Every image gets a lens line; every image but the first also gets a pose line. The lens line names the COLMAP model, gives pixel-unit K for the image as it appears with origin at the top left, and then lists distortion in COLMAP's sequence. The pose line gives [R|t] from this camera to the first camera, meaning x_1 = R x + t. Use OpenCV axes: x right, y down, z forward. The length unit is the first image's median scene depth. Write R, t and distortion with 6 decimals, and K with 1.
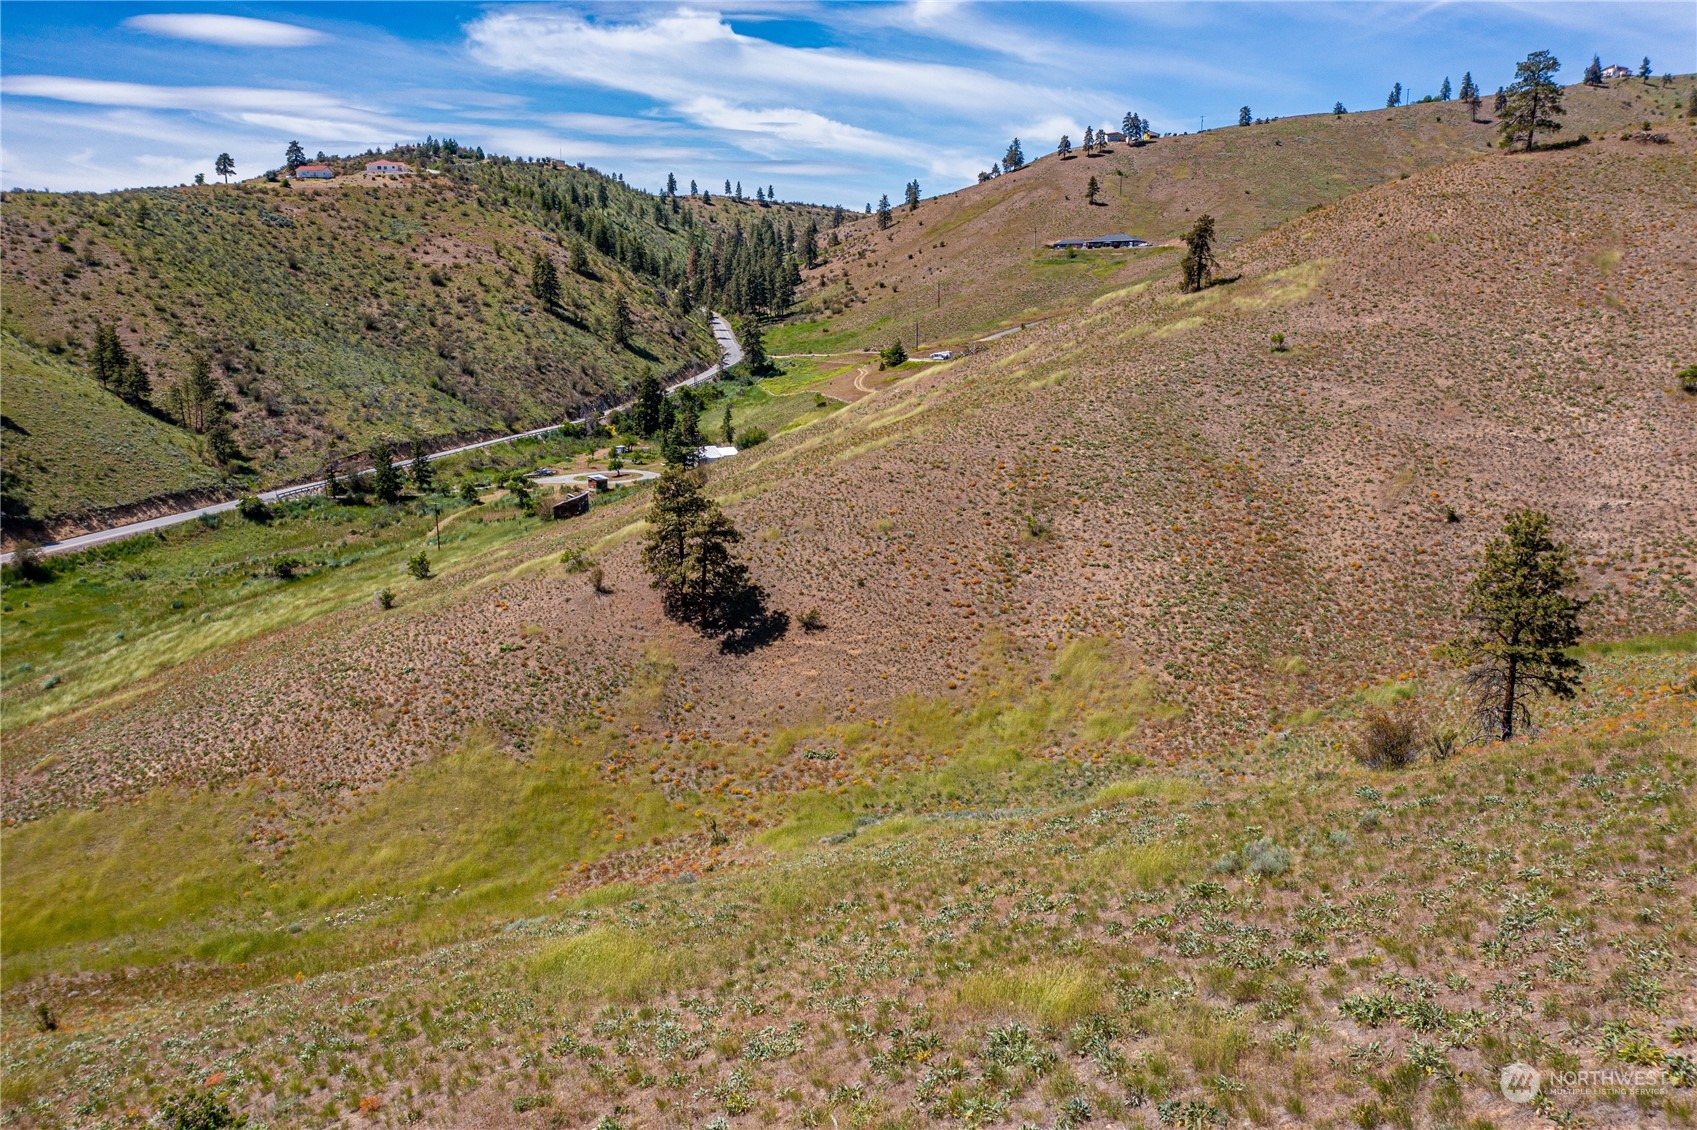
lens RADIAL K [[1327.7, 0, 849.6], [0, 1327.7, 573.4], [0, 0, 1]] dist [-0.022524, 0.010621]
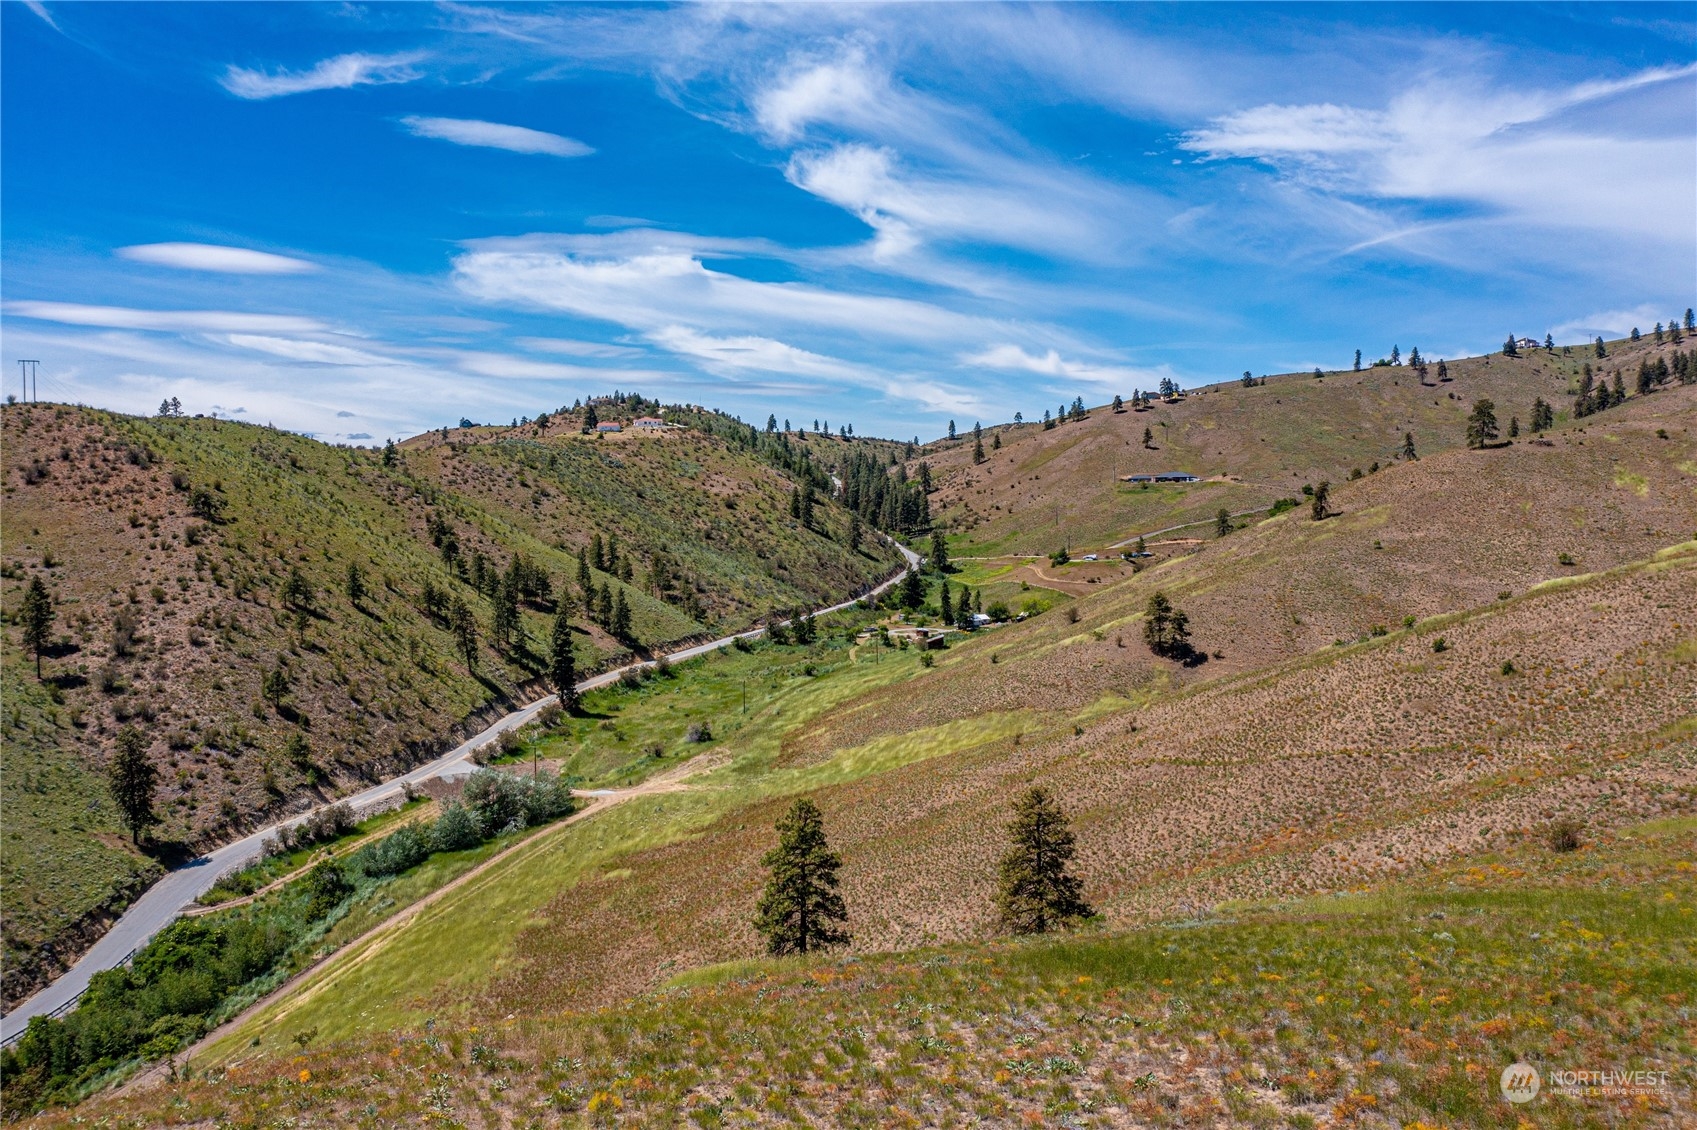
lens RADIAL K [[1327.7, 0, 849.6], [0, 1327.7, 573.4], [0, 0, 1]] dist [-0.022524, 0.010621]
pose [[0.999485, 0.001602, 0.032053, -0.180940], [0.003479, 0.987460, -0.157834, 0.062405], [-0.031904, 0.157864, 0.986945, -0.325876]]
